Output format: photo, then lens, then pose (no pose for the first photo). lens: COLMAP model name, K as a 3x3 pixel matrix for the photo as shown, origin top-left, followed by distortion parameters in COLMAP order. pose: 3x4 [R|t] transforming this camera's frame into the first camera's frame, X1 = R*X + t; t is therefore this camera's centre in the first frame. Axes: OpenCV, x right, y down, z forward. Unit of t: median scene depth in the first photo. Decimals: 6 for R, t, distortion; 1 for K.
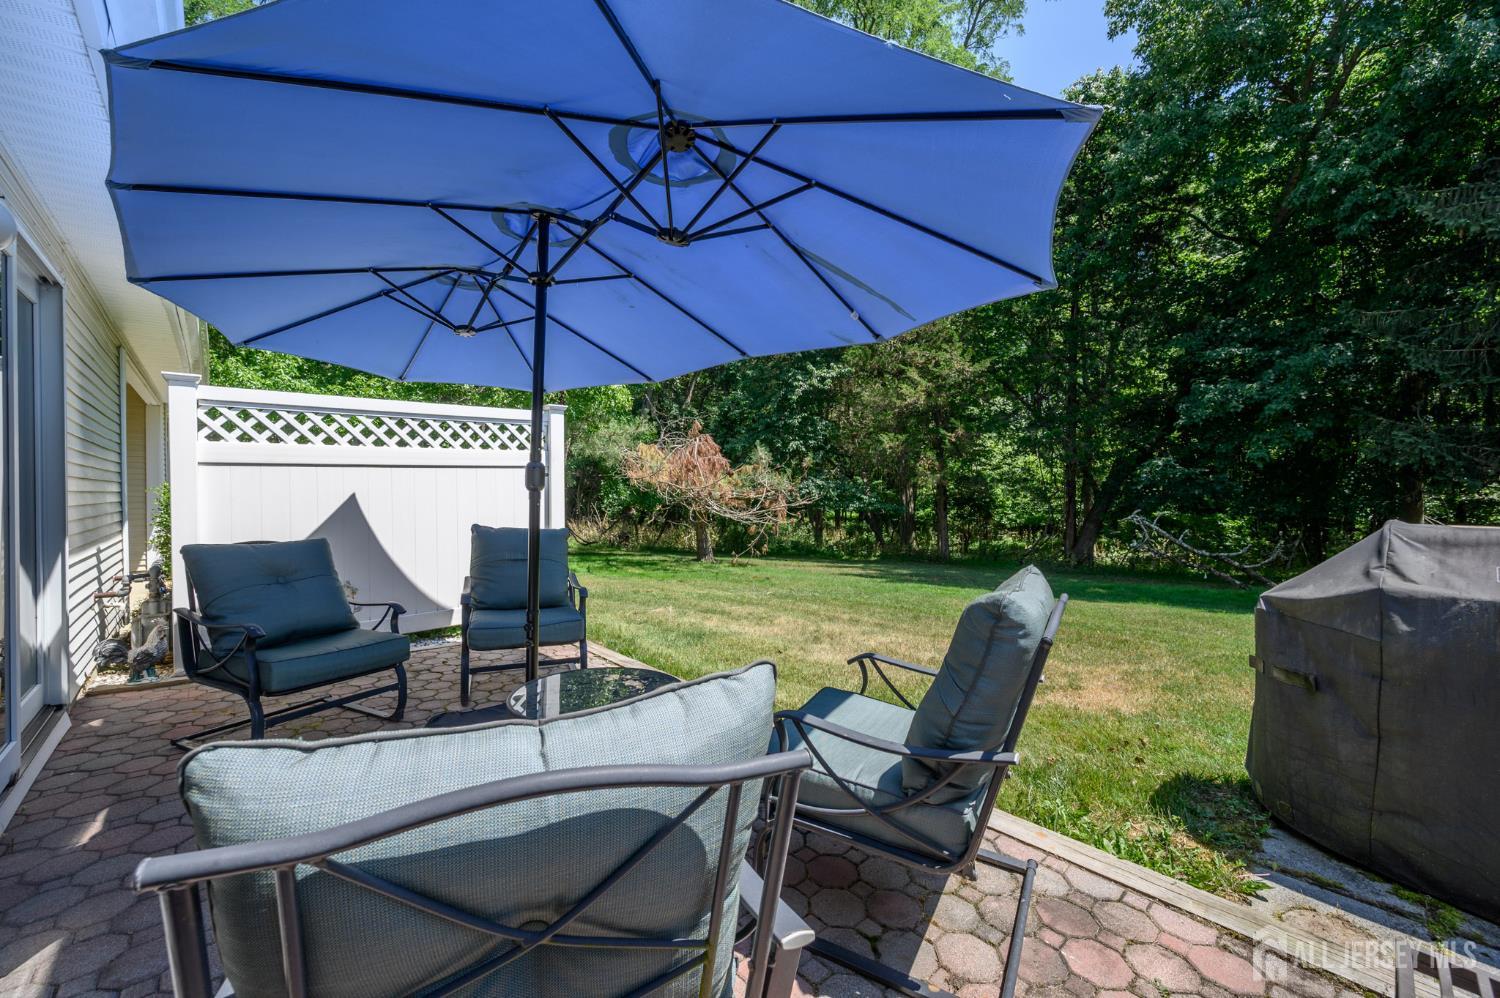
lens RADIAL K [[593.7, 0, 749.6], [0, 593.7, 492.1], [0, 0, 1]] dist [-0.000579, -0.000341]
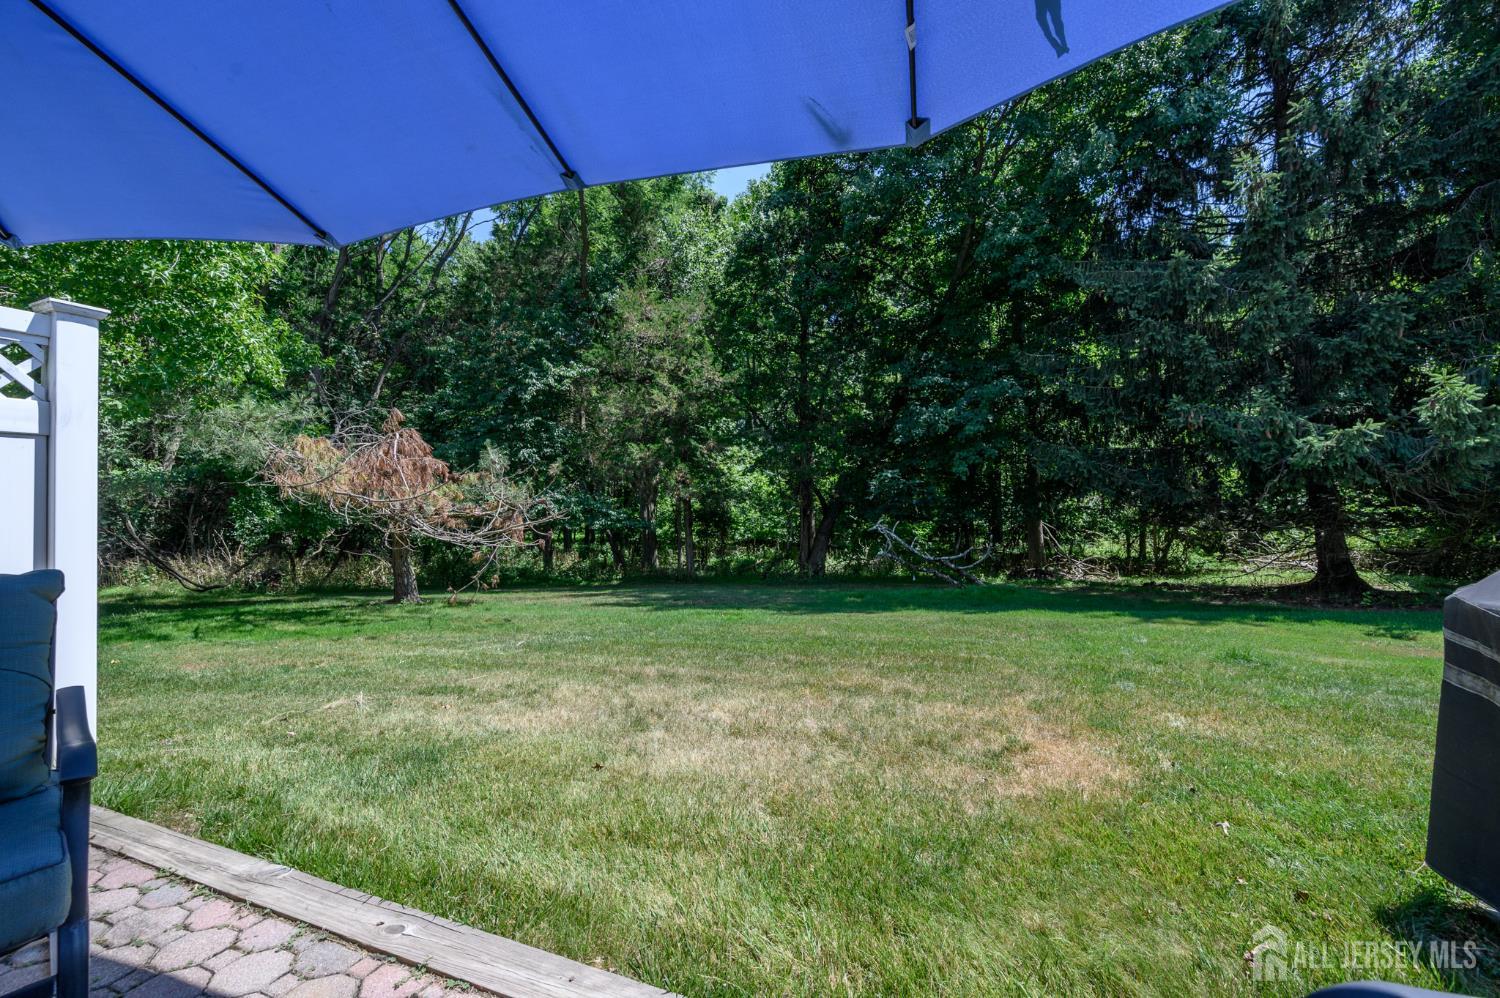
lens RADIAL K [[593.7, 0, 749.6], [0, 593.7, 492.1], [0, 0, 1]] dist [-0.000579, -0.000341]
pose [[0.893216, -0.000436, 0.449628, -0.024949], [0.016241, 0.999378, -0.031296, 0.008925], [-0.449334, 0.035256, 0.892668, 0.139371]]
